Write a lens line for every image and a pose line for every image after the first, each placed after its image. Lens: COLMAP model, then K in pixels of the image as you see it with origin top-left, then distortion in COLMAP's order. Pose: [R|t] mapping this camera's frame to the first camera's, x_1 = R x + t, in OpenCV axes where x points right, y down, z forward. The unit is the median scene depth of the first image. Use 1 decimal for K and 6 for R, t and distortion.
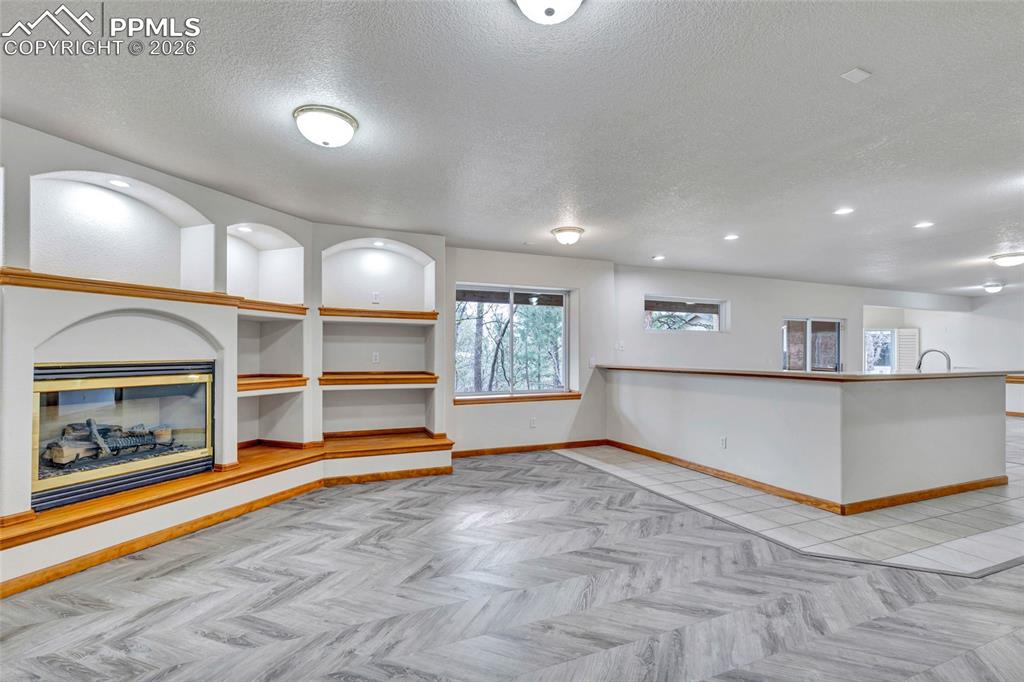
lens RADIAL K [[471.4, 0, 510.3], [0, 471.4, 355.3], [0, 0, 1]] dist [0.002634, 0.000435]
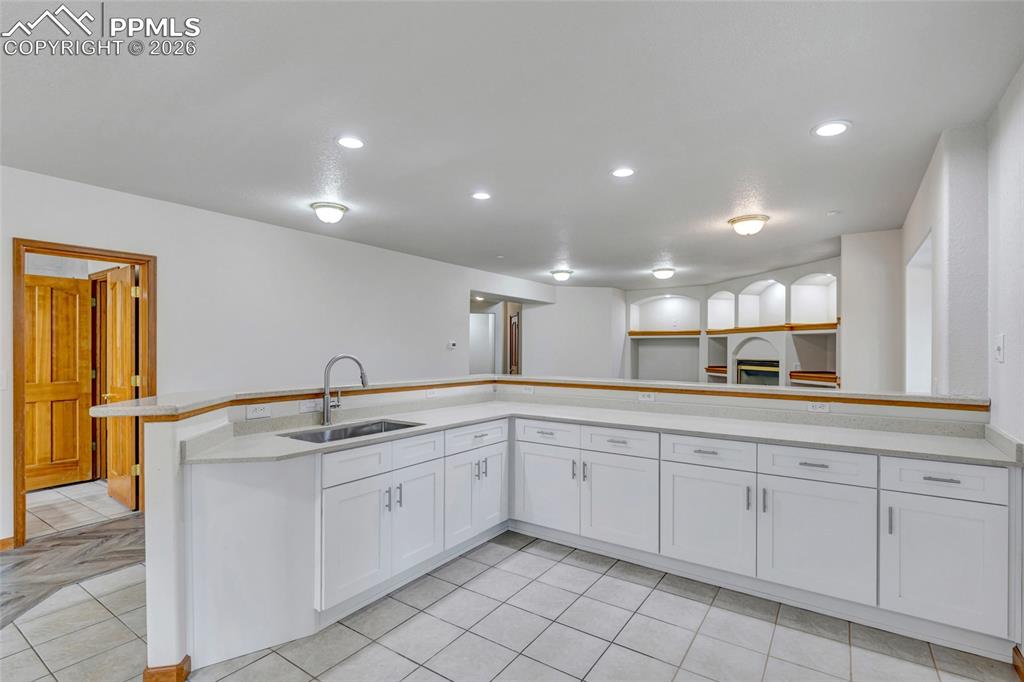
lens RADIAL K [[488.8, 0, 512.0], [0, 488.8, 341.0], [0, 0, 1]] dist [-0.001101, -0.000056]
pose [[-0.837829, -0.013576, -0.545764, 1.299795], [-0.010316, 0.999906, -0.009036, -0.035627], [0.545835, -0.001940, -0.837890, 1.981929]]
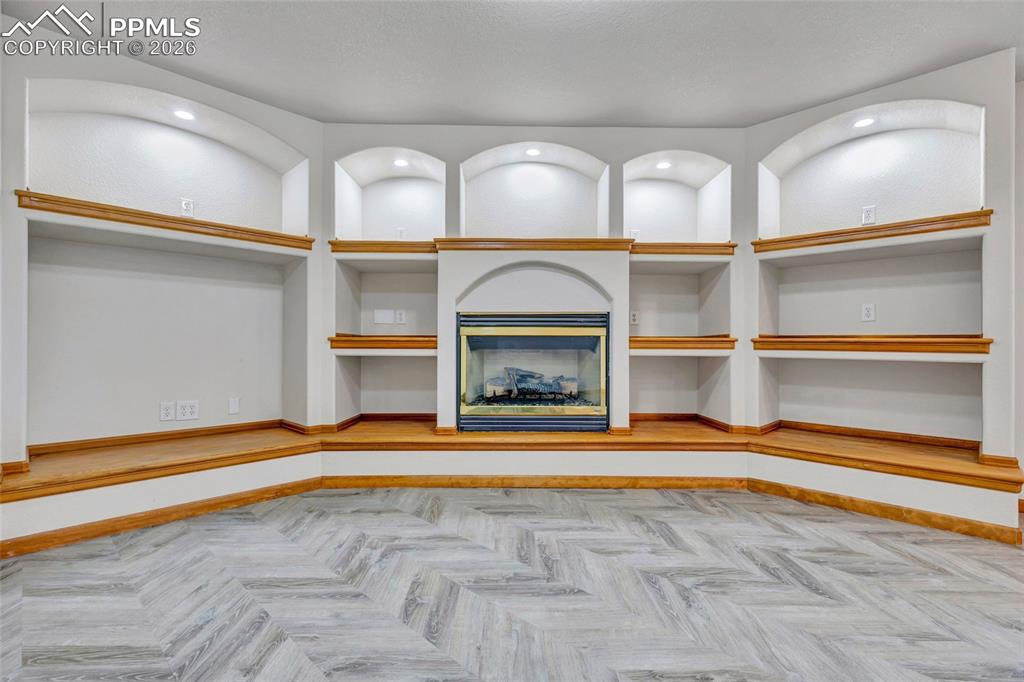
lens RADIAL K [[470.4, 0, 510.1], [0, 470.4, 346.3], [0, 0, 1]] dist [0.013258, -0.000106]
pose [[0.393234, 0.003494, -0.919432, 0.143549], [-0.011654, 0.999931, -0.001184, 0.078719], [0.919365, 0.011181, 0.393248, 0.453807]]
